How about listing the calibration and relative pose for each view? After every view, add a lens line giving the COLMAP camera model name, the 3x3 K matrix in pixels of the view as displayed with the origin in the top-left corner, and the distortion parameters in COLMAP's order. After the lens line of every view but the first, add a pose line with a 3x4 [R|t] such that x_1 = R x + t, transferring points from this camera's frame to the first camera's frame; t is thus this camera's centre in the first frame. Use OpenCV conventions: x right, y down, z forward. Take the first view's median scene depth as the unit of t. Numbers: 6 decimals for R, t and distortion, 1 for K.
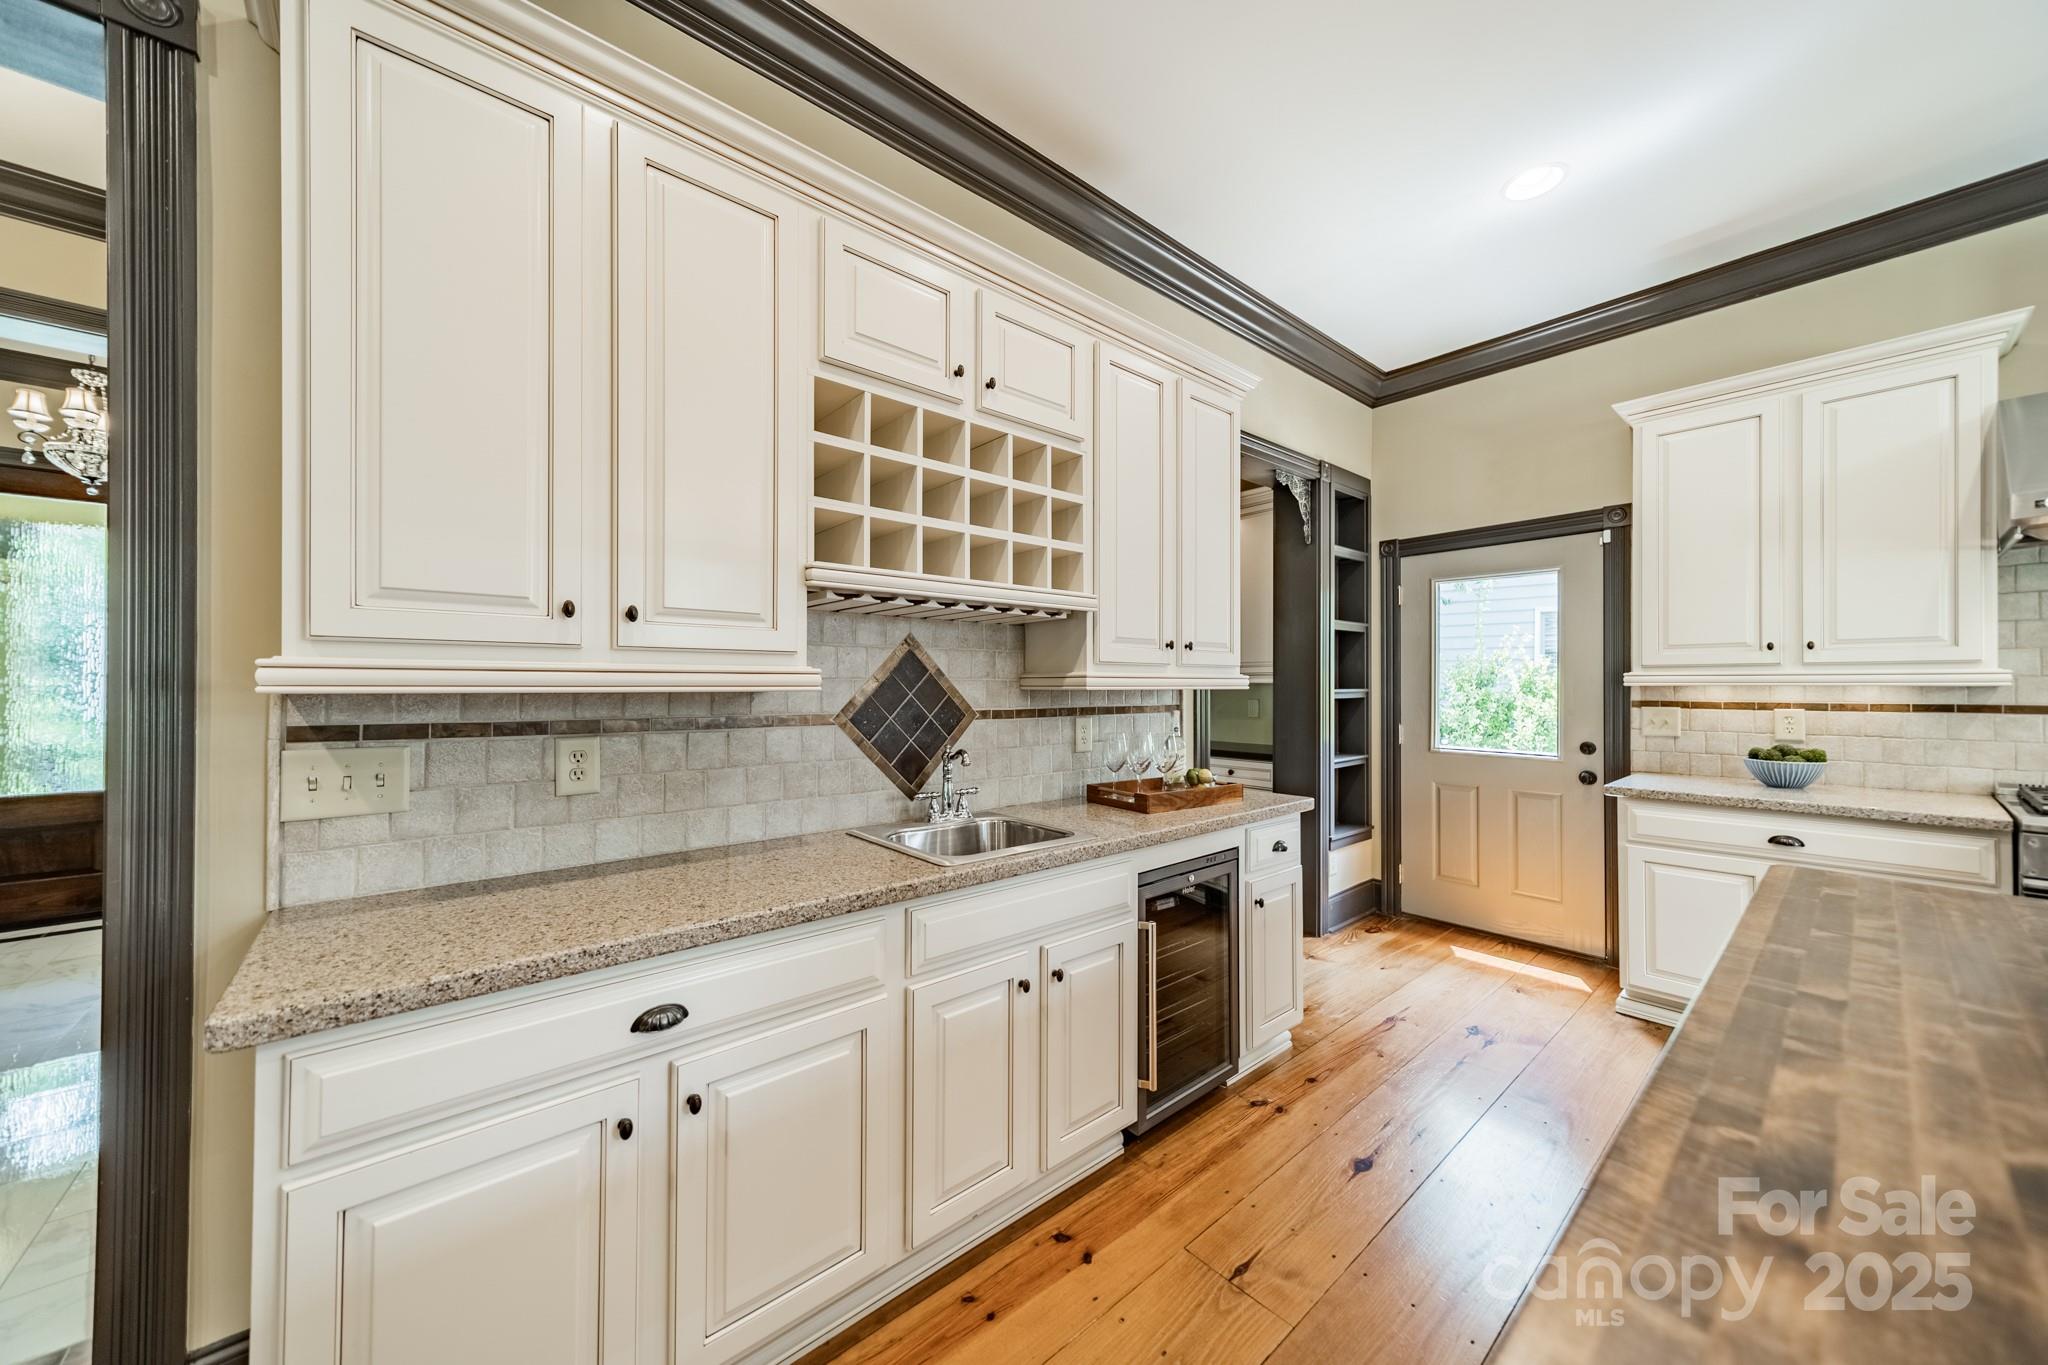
lens RADIAL K [[716.6, 0, 1017.8], [0, 716.6, 685.2], [0, 0, 1]] dist [-0.000150, -0.000080]
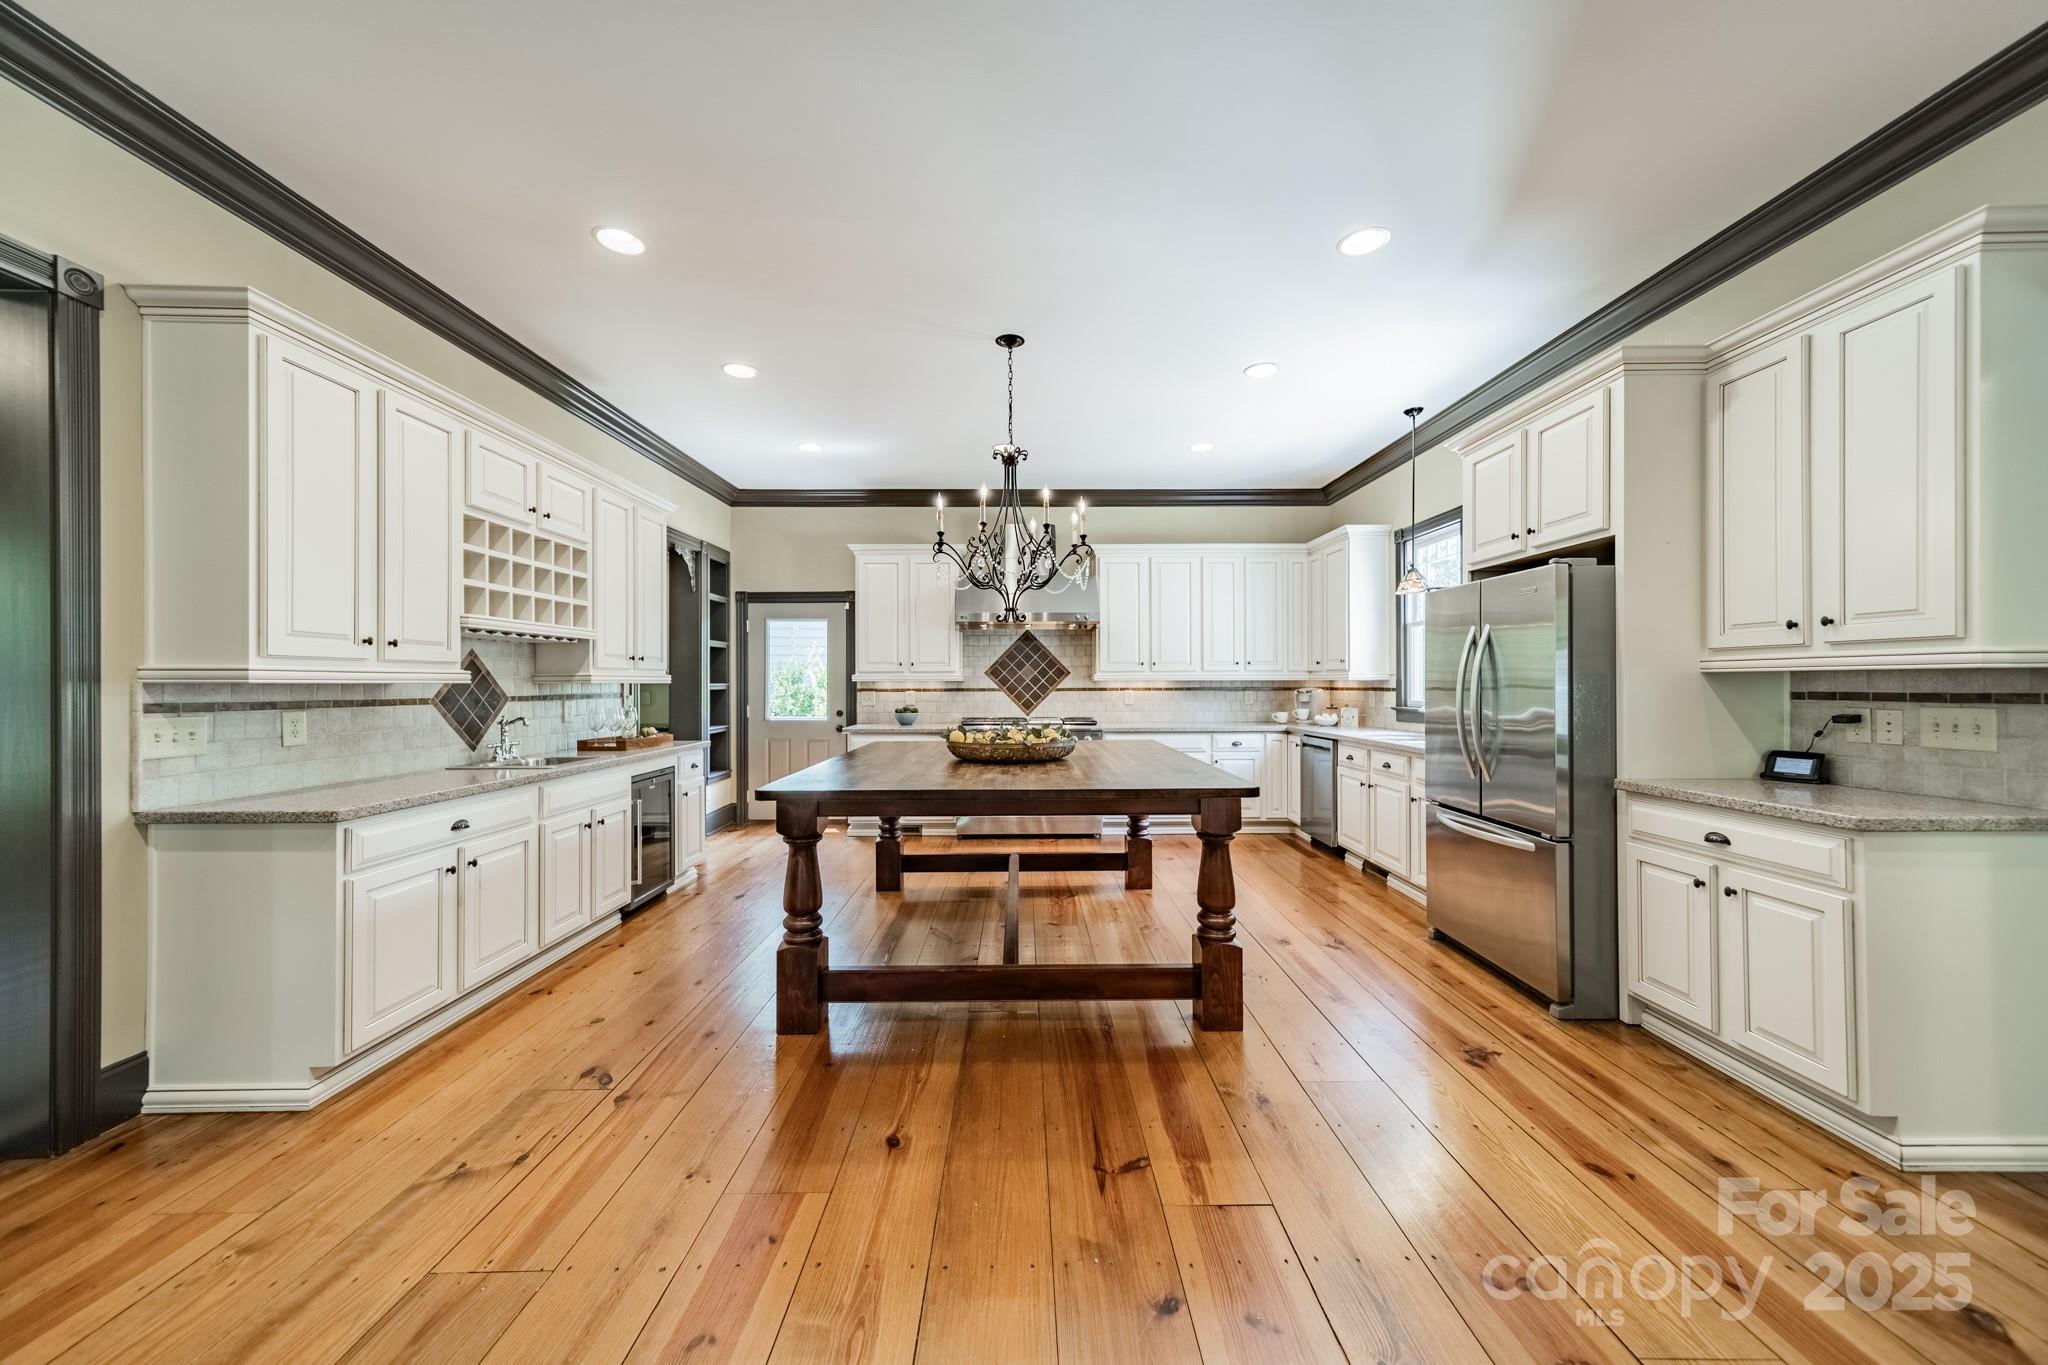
lens RADIAL K [[718.5, 0, 1026.5], [0, 718.5, 680.4], [0, 0, 1]] dist [0.007993, 0.000054]
pose [[0.637762, 0.000542, 0.770233, -0.505025], [0.002139, 0.999995, -0.002475, 0.005847], [-0.770230, 0.003226, 0.637758, -0.834038]]
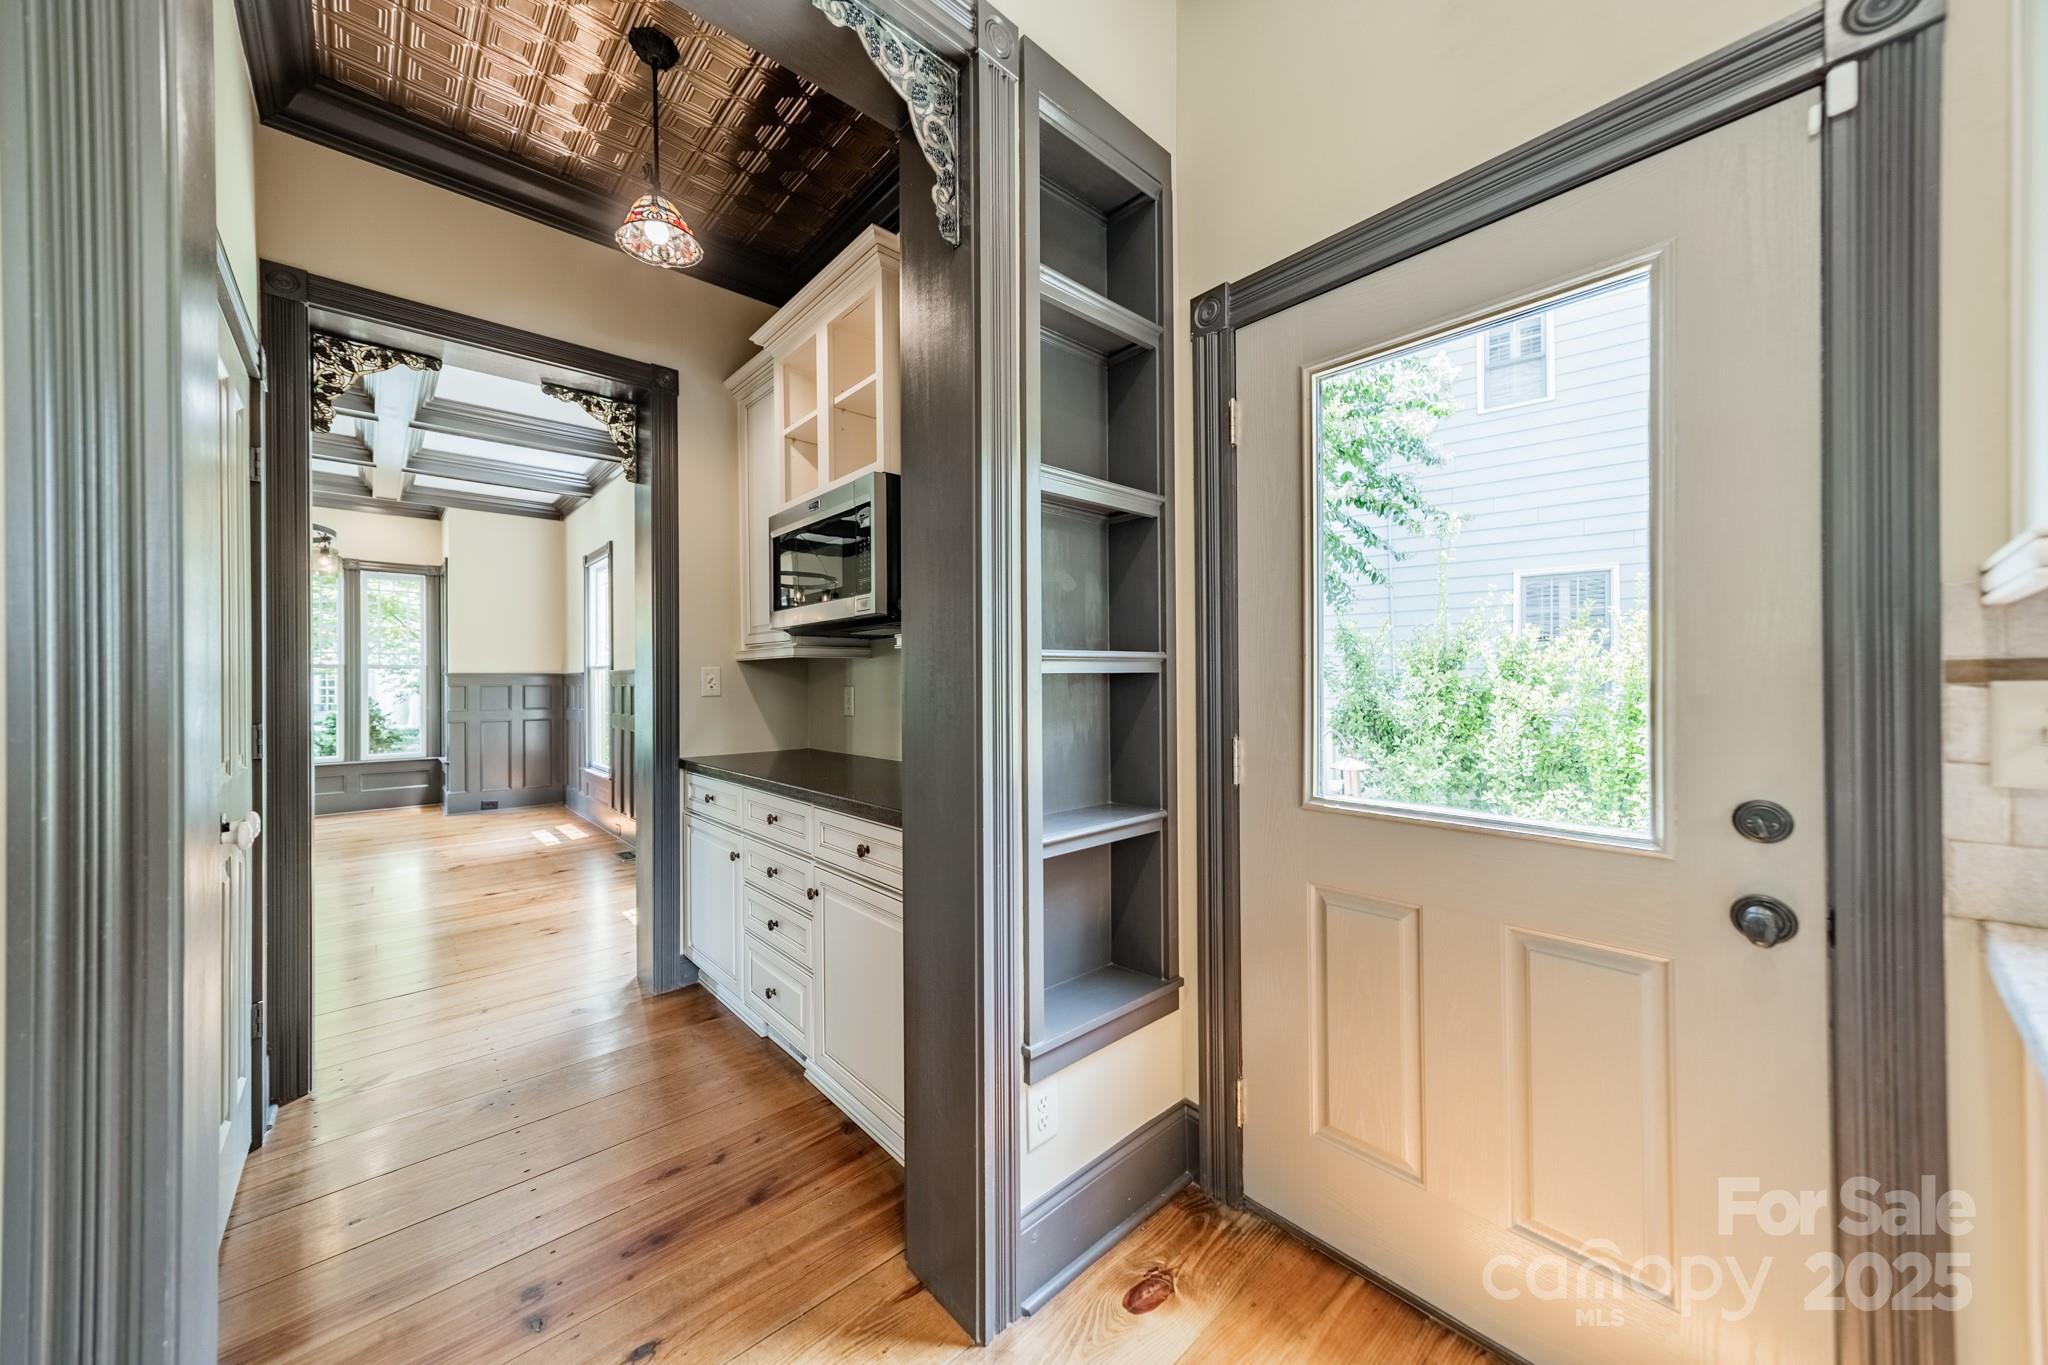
lens RADIAL K [[716.6, 0, 1017.8], [0, 716.6, 685.2], [0, 0, 1]] dist [-0.000150, -0.000080]
pose [[0.999515, -0.007850, 0.030120, 0.615854], [0.007720, 0.999960, 0.004450, 0.034151], [-0.030154, -0.004216, 0.999536, 0.924474]]
